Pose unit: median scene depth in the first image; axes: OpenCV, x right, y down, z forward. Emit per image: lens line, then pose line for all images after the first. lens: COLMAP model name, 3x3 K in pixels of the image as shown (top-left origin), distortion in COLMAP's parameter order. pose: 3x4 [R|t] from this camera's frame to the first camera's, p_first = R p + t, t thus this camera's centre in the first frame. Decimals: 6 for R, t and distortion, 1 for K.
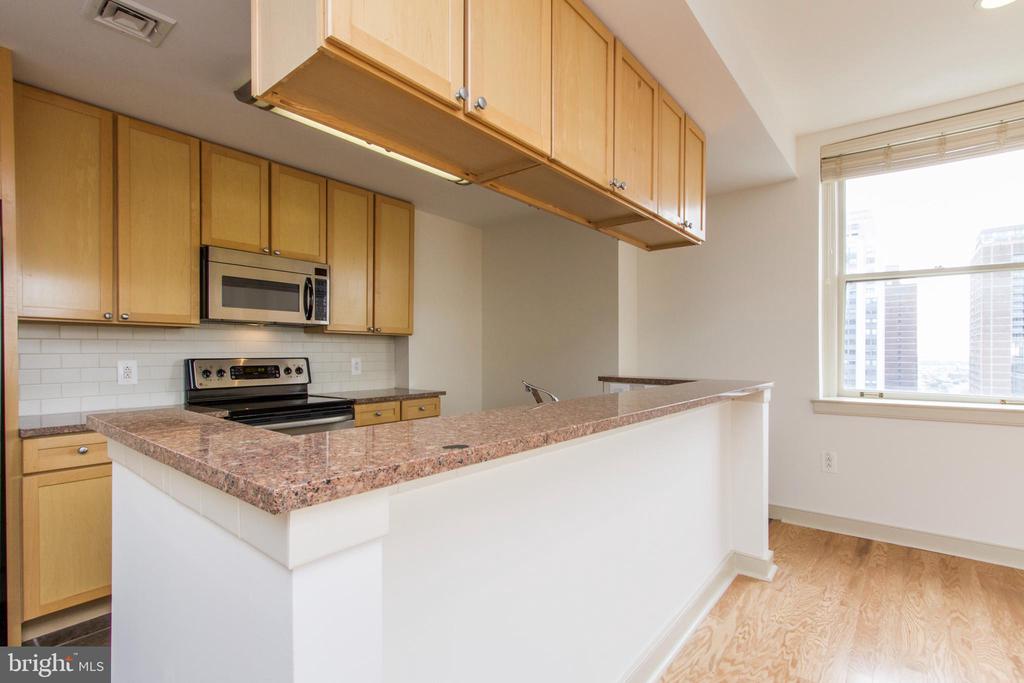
lens RADIAL K [[481.8, 0, 509.5], [0, 481.8, 355.1], [0, 0, 1]] dist [0.011581, -0.001365]
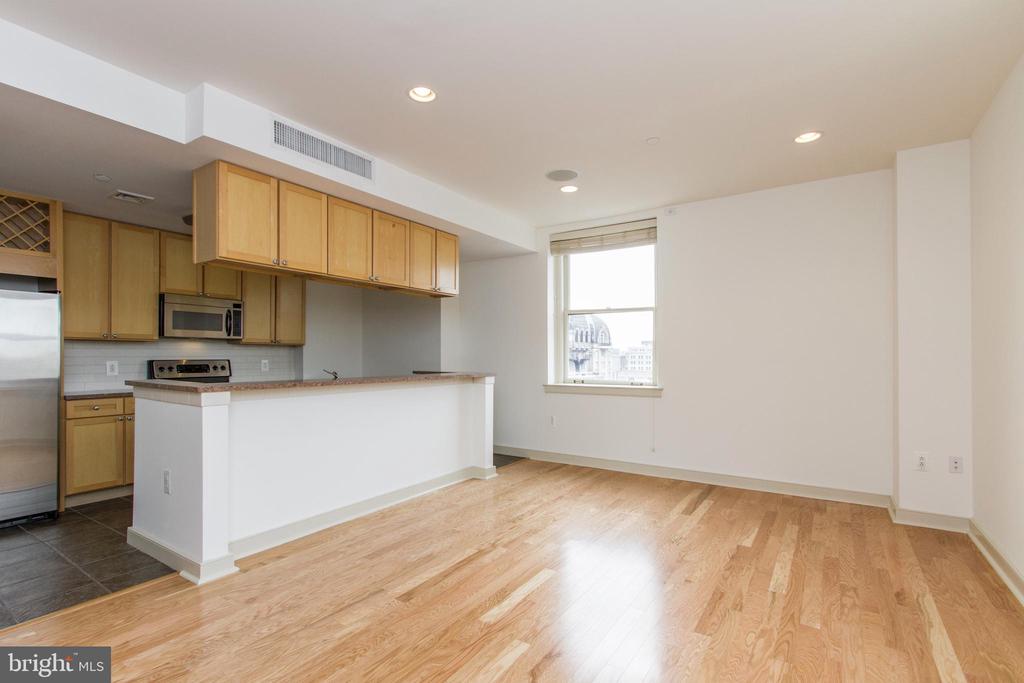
lens RADIAL K [[481.8, 0, 509.5], [0, 481.8, 355.1], [0, 0, 1]] dist [0.011581, -0.001365]
pose [[0.995504, 0.001488, 0.094713, 0.367165], [-0.000830, 0.999975, -0.006984, 0.001058], [-0.094721, 0.006874, 0.995480, -0.700179]]
